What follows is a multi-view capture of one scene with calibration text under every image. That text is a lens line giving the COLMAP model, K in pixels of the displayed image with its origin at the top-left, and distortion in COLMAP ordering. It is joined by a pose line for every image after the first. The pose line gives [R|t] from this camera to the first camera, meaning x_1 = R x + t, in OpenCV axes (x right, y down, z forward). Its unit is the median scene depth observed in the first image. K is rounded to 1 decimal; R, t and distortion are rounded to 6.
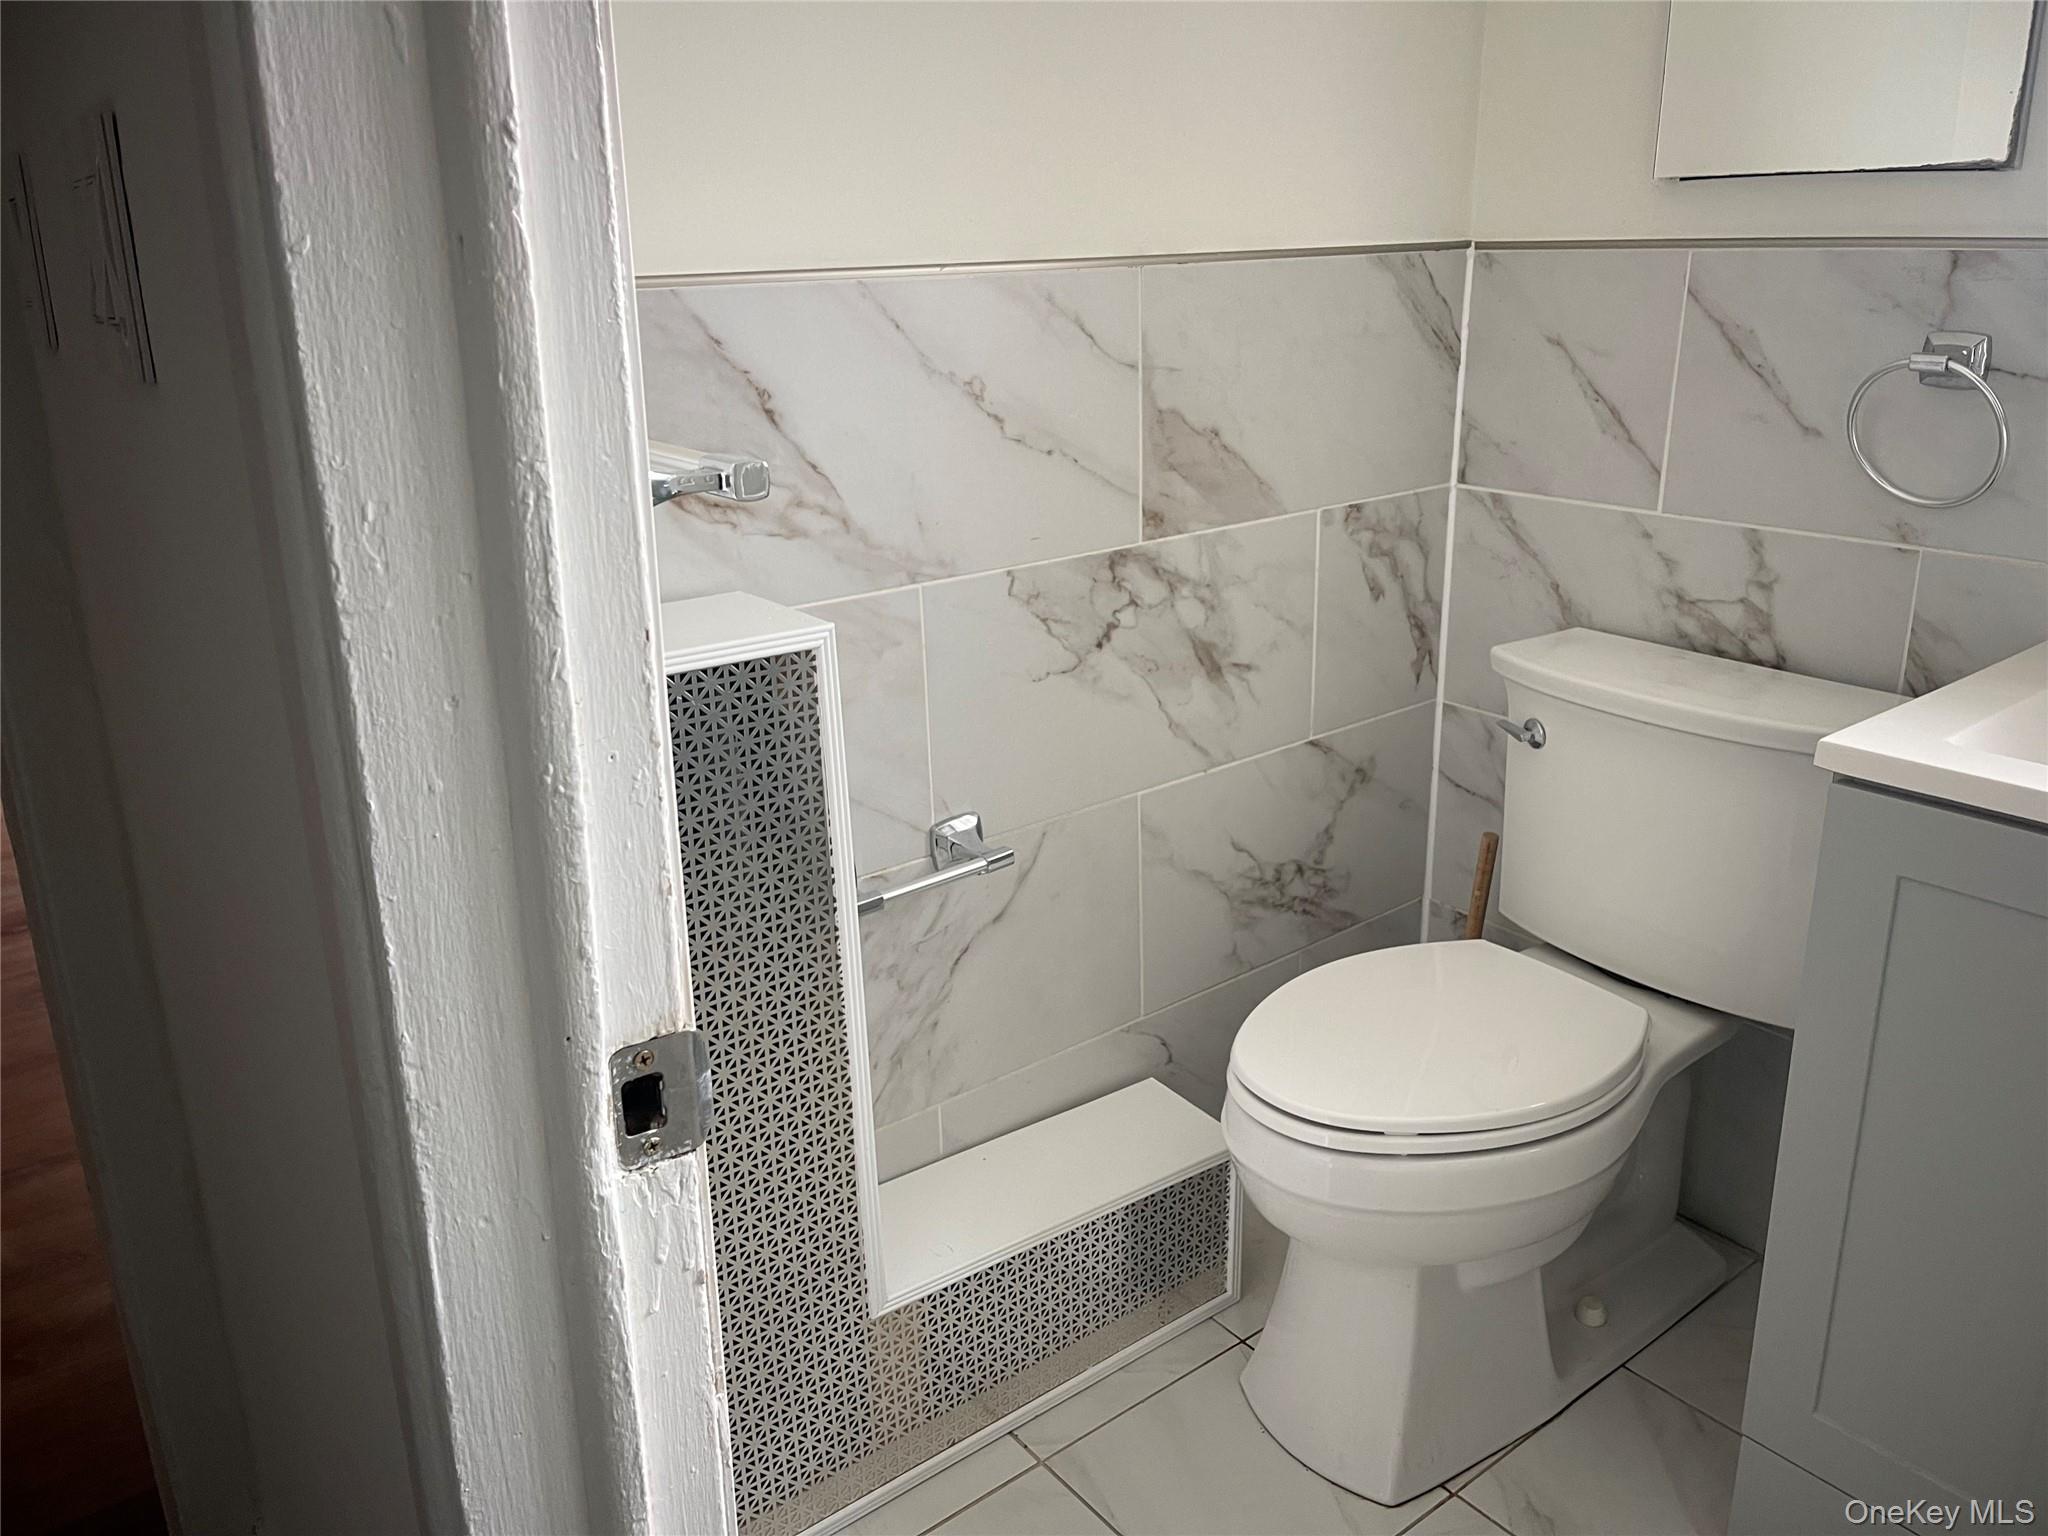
lens RADIAL K [[1586.1, 0, 1020.1], [0, 1586.1, 765.8], [0, 0, 1]] dist [0.067169, -0.085188]
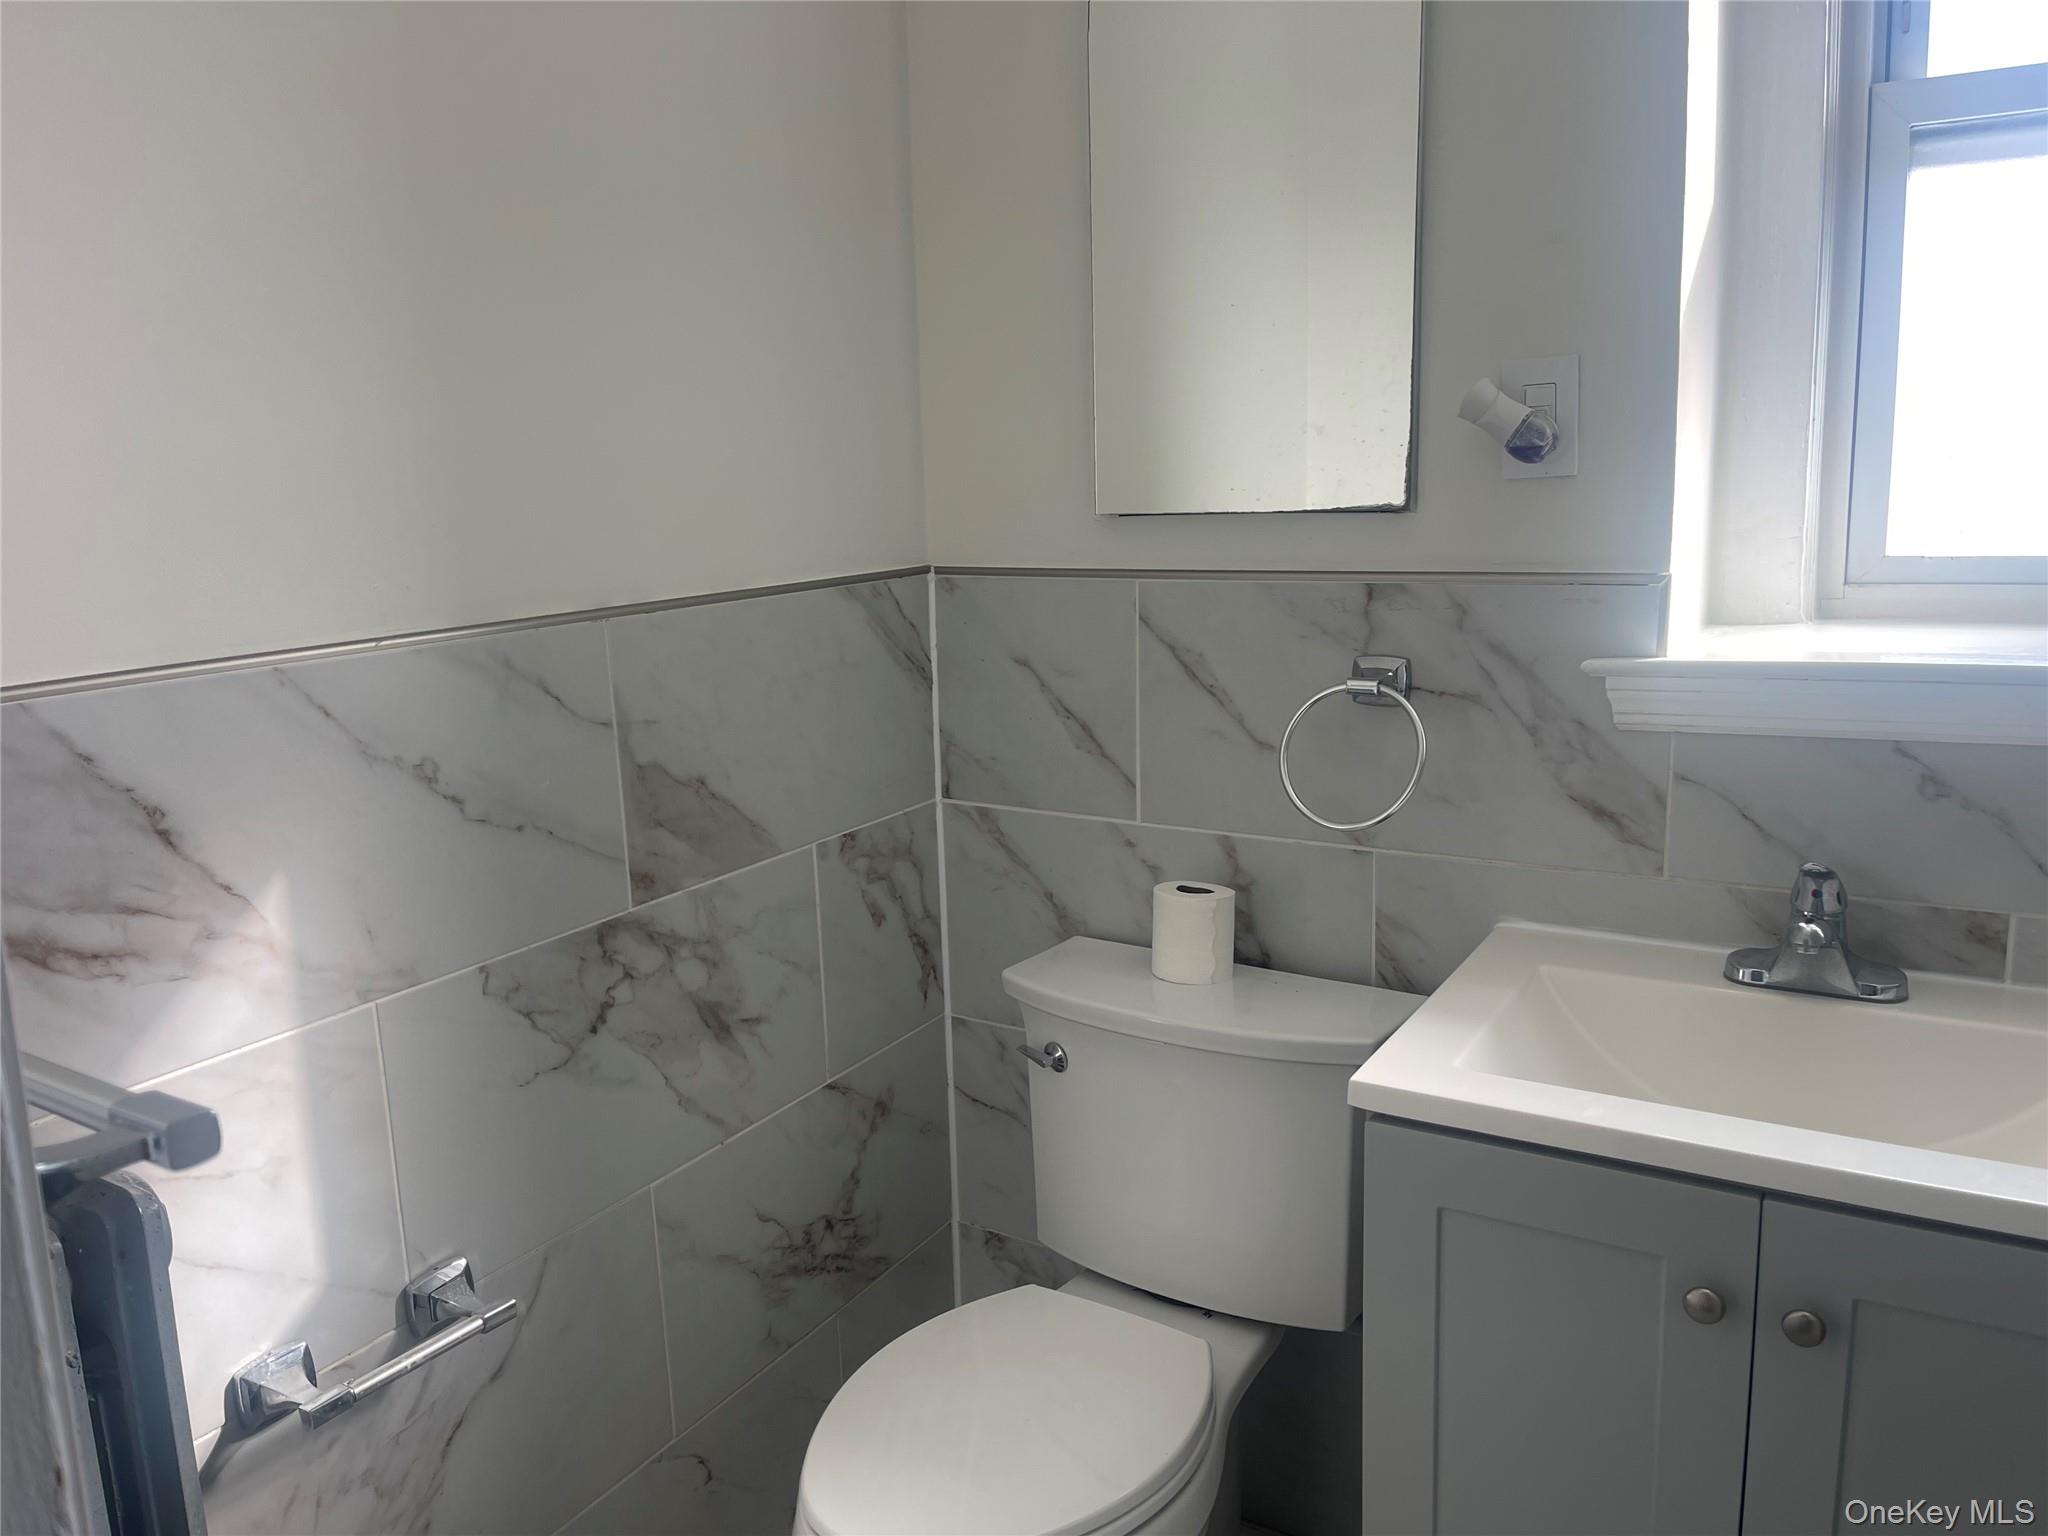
lens RADIAL K [[1586.1, 0, 1017.1], [0, 1586.1, 779.2], [0, 0, 1]] dist [0.067169, -0.085188]
pose [[0.936331, -0.075329, 0.342942, -0.022524], [0.119227, 0.986893, -0.108749, -0.085225], [-0.330255, 0.142713, 0.933041, 0.070483]]
